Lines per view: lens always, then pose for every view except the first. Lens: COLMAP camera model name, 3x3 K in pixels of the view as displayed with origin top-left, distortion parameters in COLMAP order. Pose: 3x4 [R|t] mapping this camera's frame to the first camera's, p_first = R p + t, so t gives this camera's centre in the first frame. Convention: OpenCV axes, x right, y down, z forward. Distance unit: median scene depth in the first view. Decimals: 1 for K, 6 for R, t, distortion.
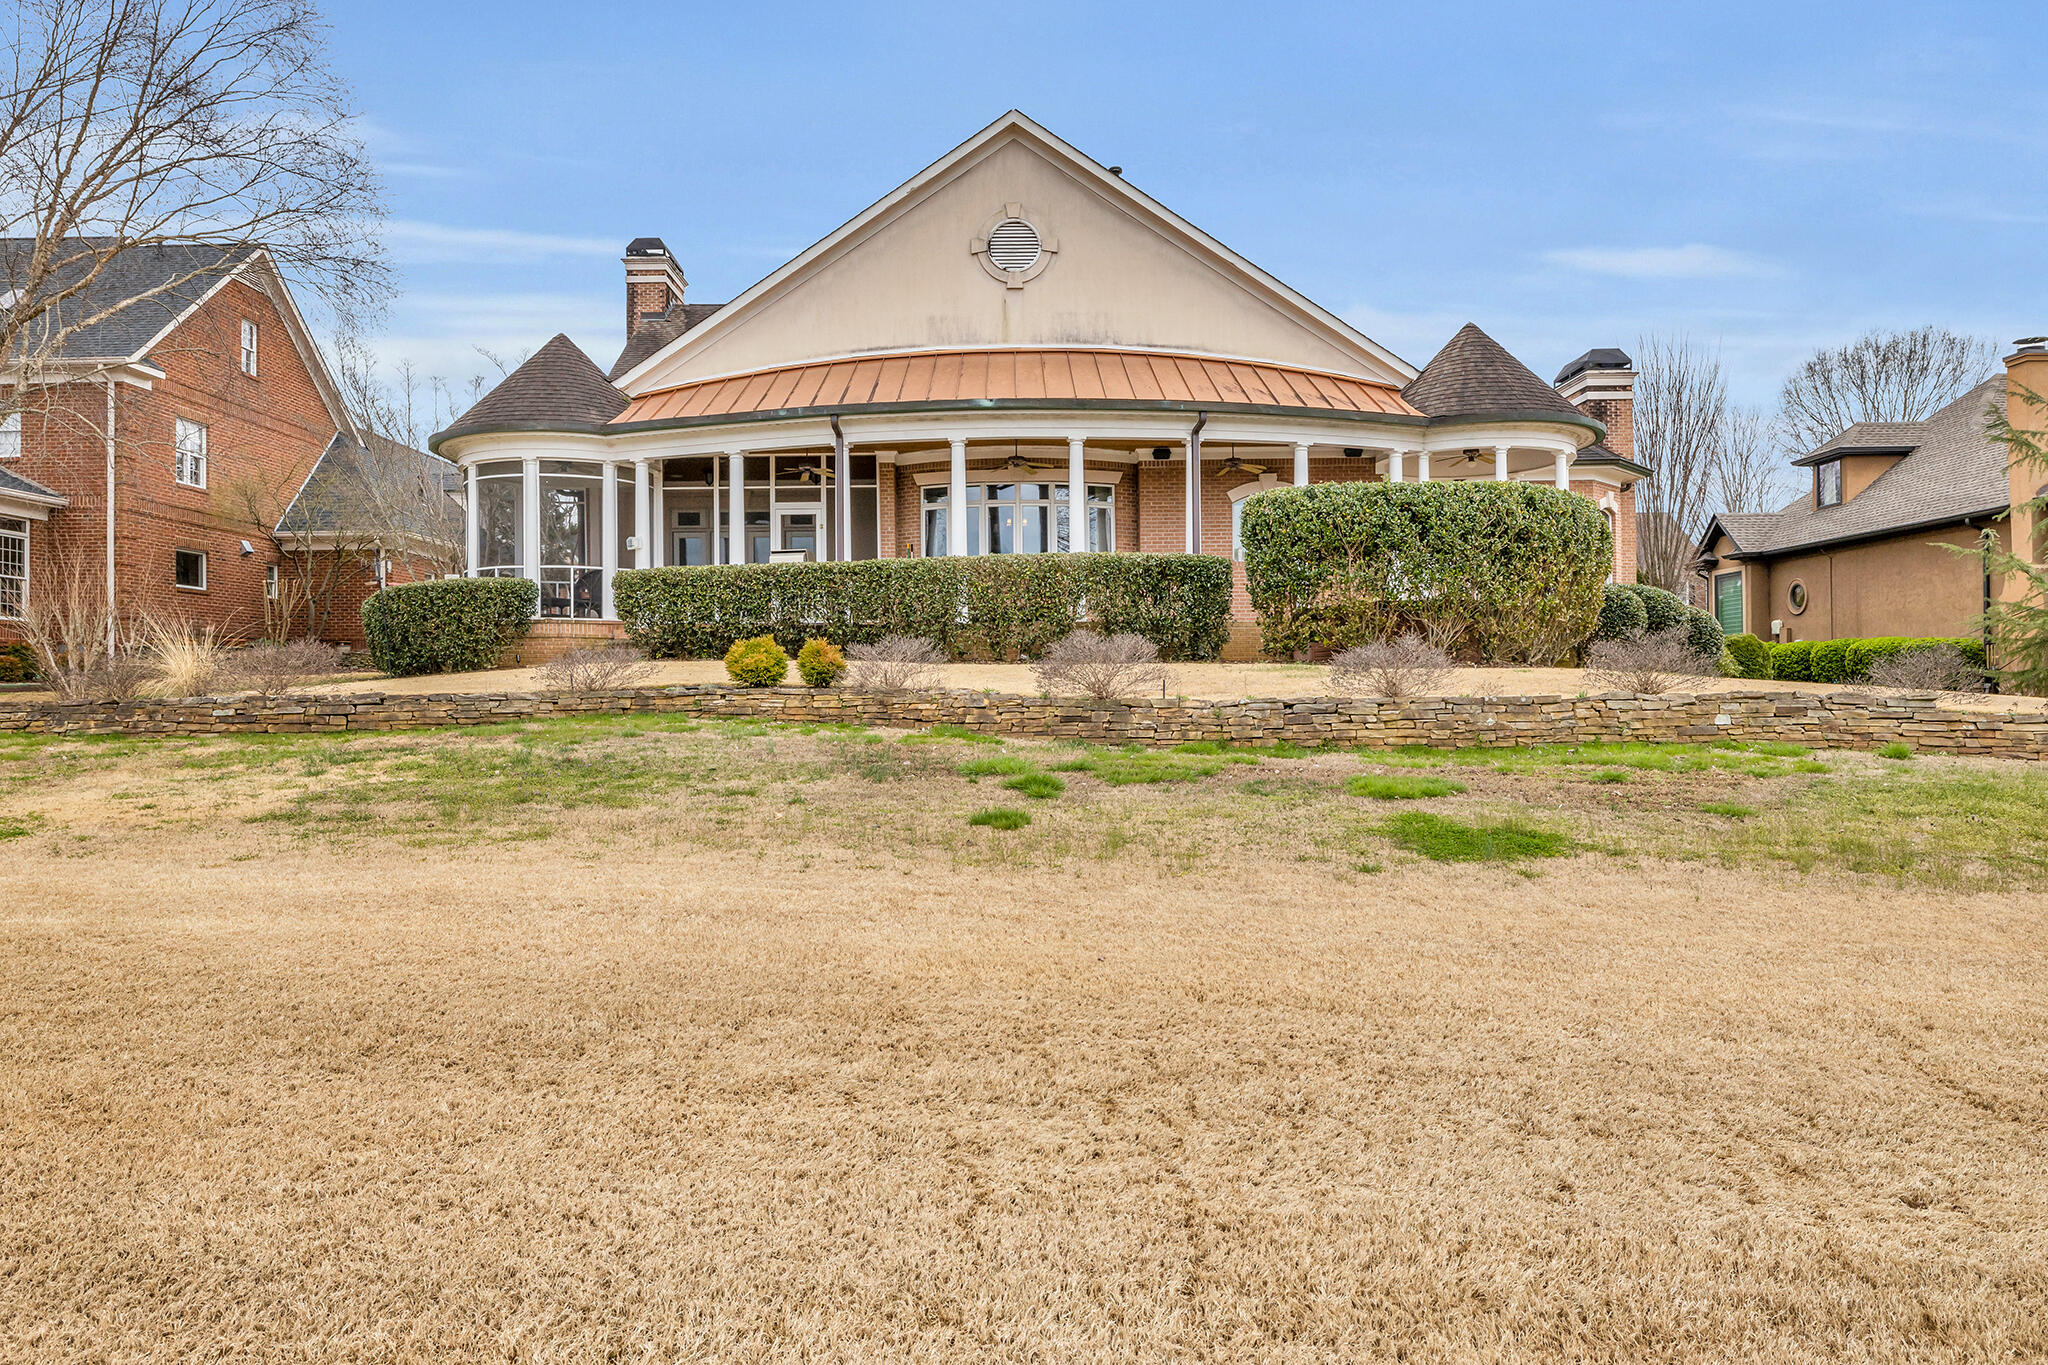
lens RADIAL K [[1343.2, 0, 1023.4], [0, 1343.2, 685.8], [0, 0, 1]] dist [-0.022925, 0.000330]
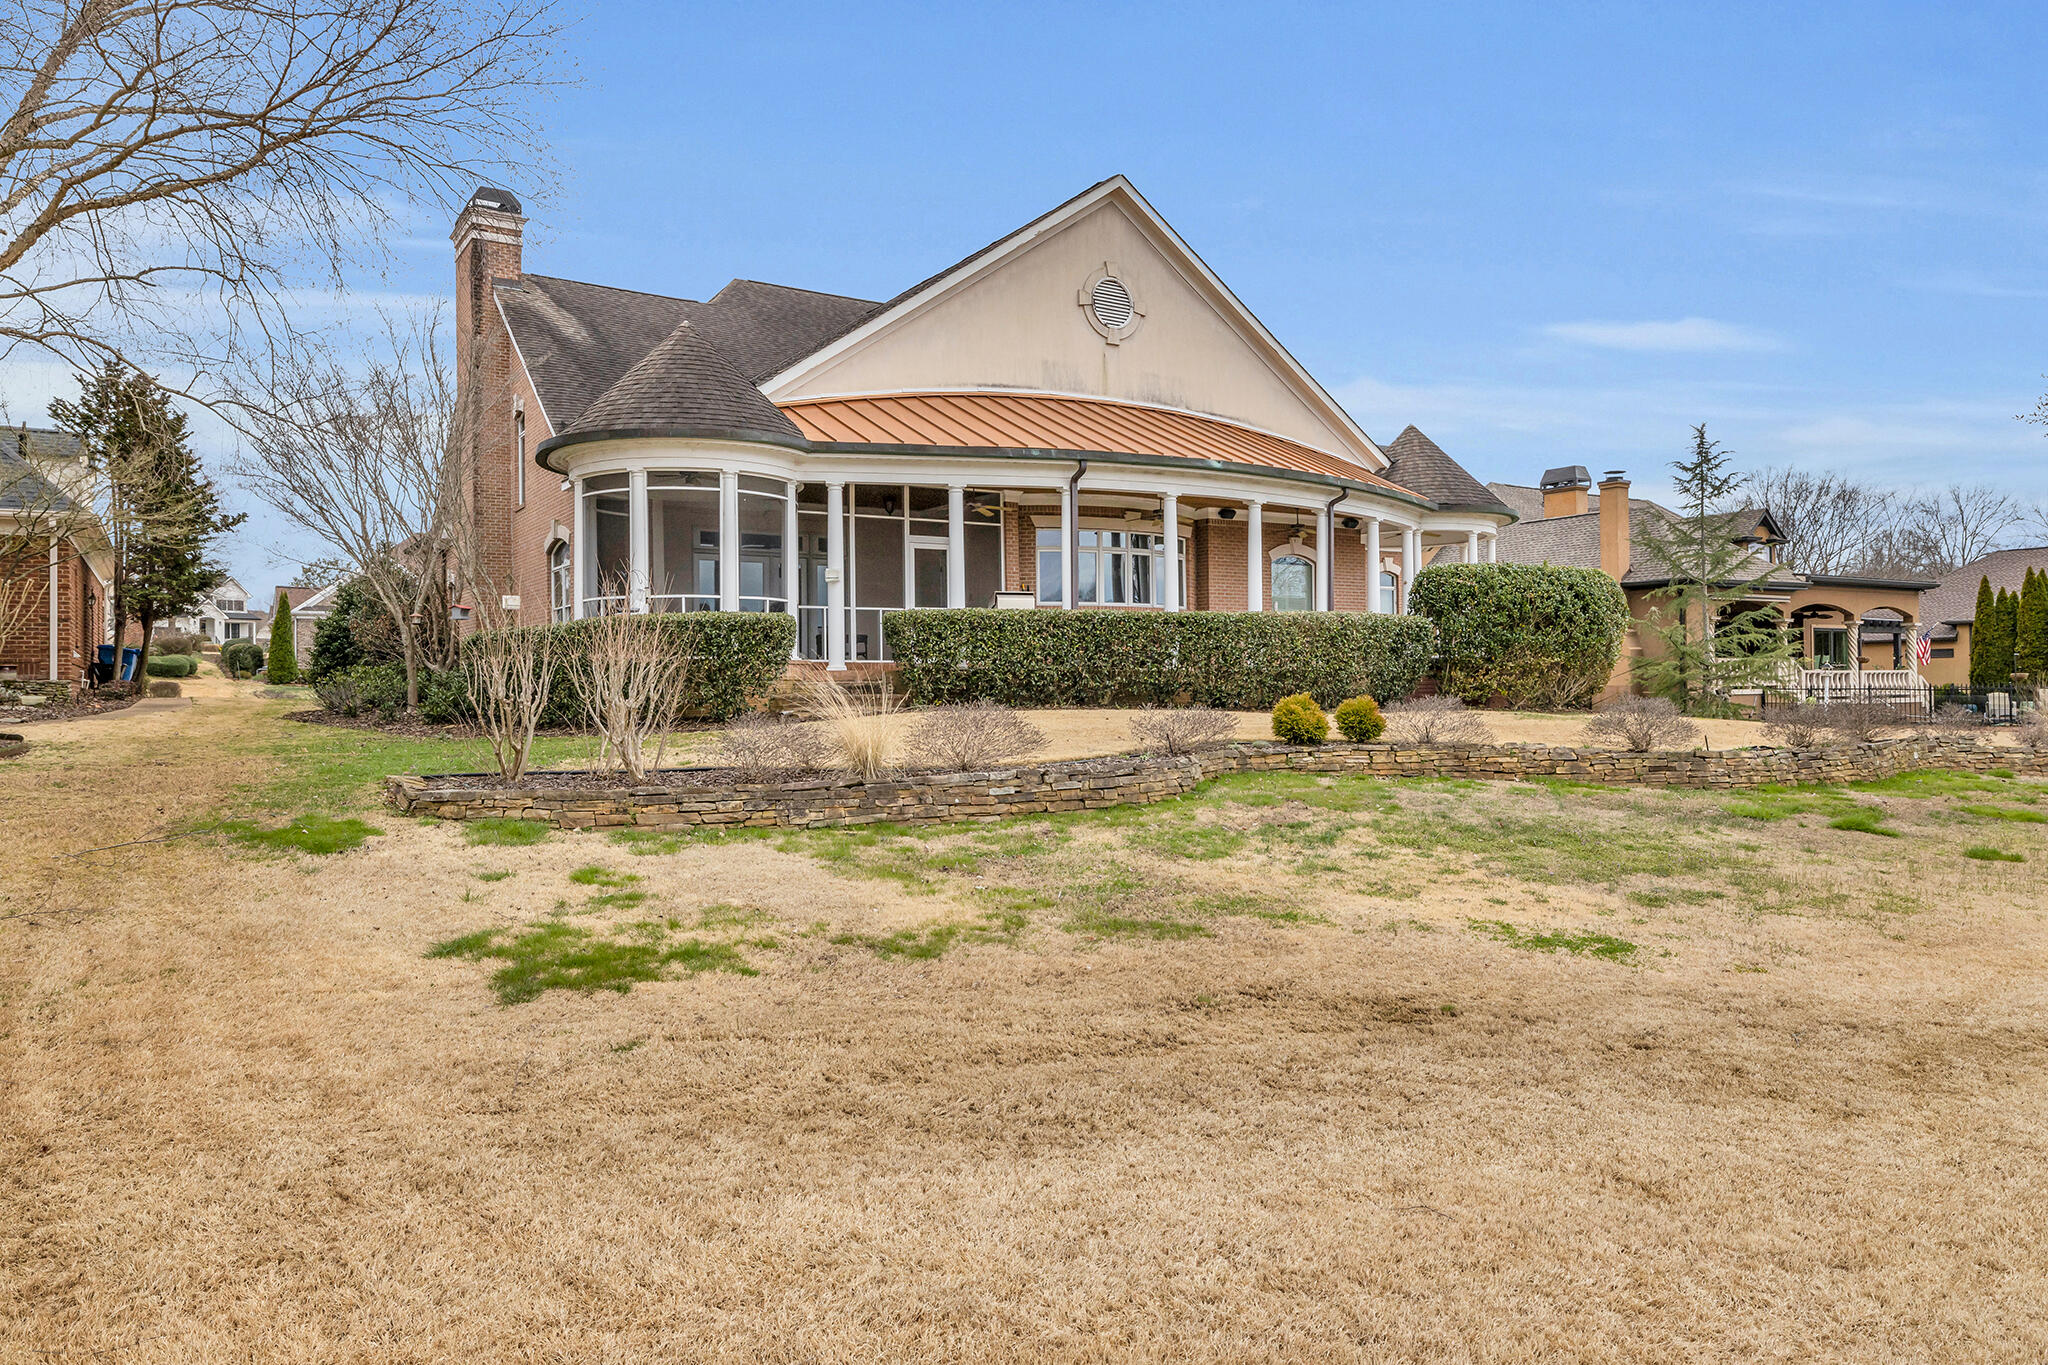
lens RADIAL K [[1352.5, 0, 1023.1], [0, 1352.5, 678.6], [0, 0, 1]] dist [-0.002109, -0.004982]
pose [[0.837807, 0.004426, 0.545948, -0.648842], [0.000790, 0.999956, -0.009319, -0.026839], [-0.545965, 0.008239, 0.837767, 0.160122]]
